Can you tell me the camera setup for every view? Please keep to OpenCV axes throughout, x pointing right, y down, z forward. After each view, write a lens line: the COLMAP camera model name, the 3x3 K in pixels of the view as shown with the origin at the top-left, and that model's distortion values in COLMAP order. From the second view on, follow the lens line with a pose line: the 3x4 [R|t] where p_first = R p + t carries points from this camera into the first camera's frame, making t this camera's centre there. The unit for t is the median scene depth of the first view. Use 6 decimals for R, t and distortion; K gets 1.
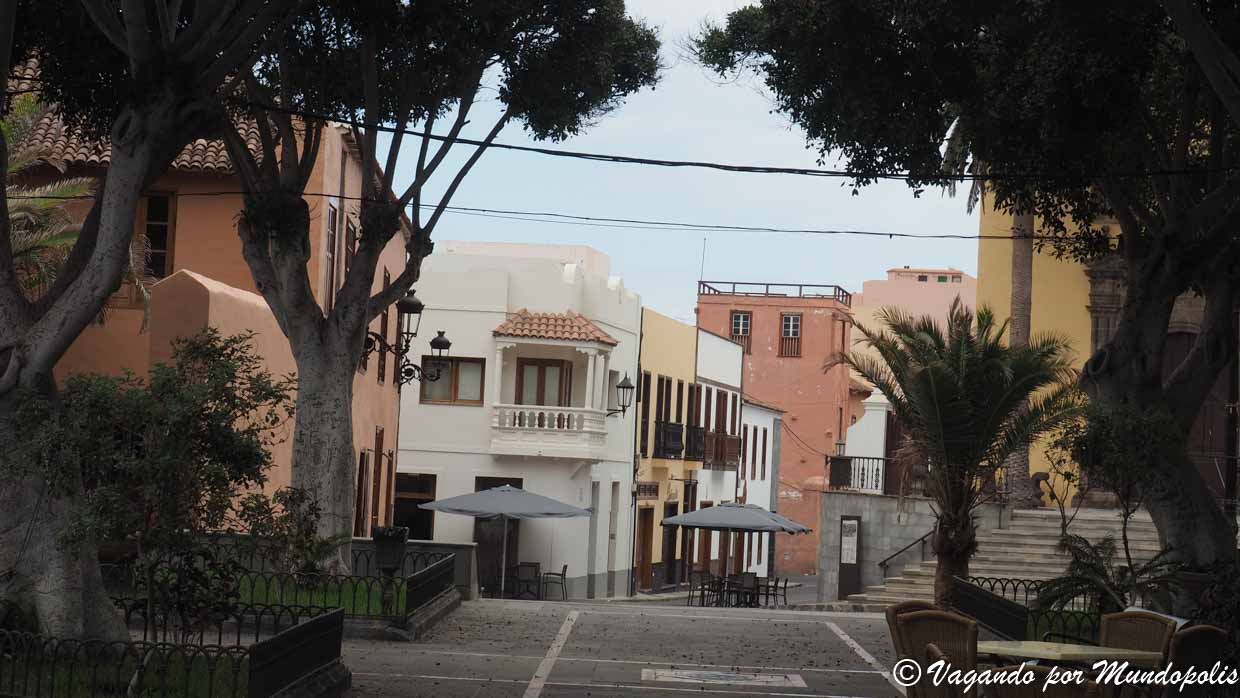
lens RADIAL K [[2757.9, 0, 620.0], [0, 2757.9, 349.0], [0, 0, 1]] dist [-0.014728, 0.002833]
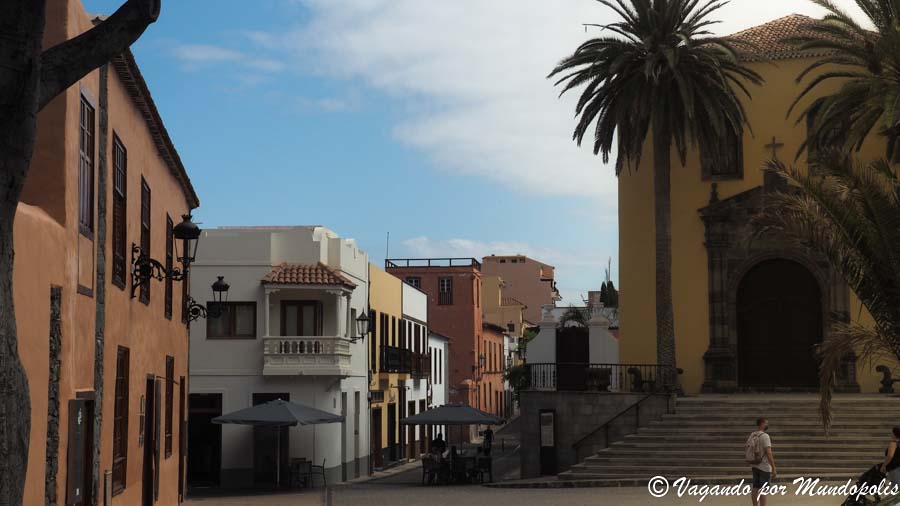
lens RADIAL K [[1609.4, 0, 450.0], [0, 1609.4, 253.0], [0, 0, 1]] dist [0.033005, 0.098031]
pose [[0.996046, -0.044602, 0.076828, -0.014946], [0.047191, 0.998366, -0.032216, 0.009025], [-0.075266, 0.035714, 0.996524, 0.233279]]
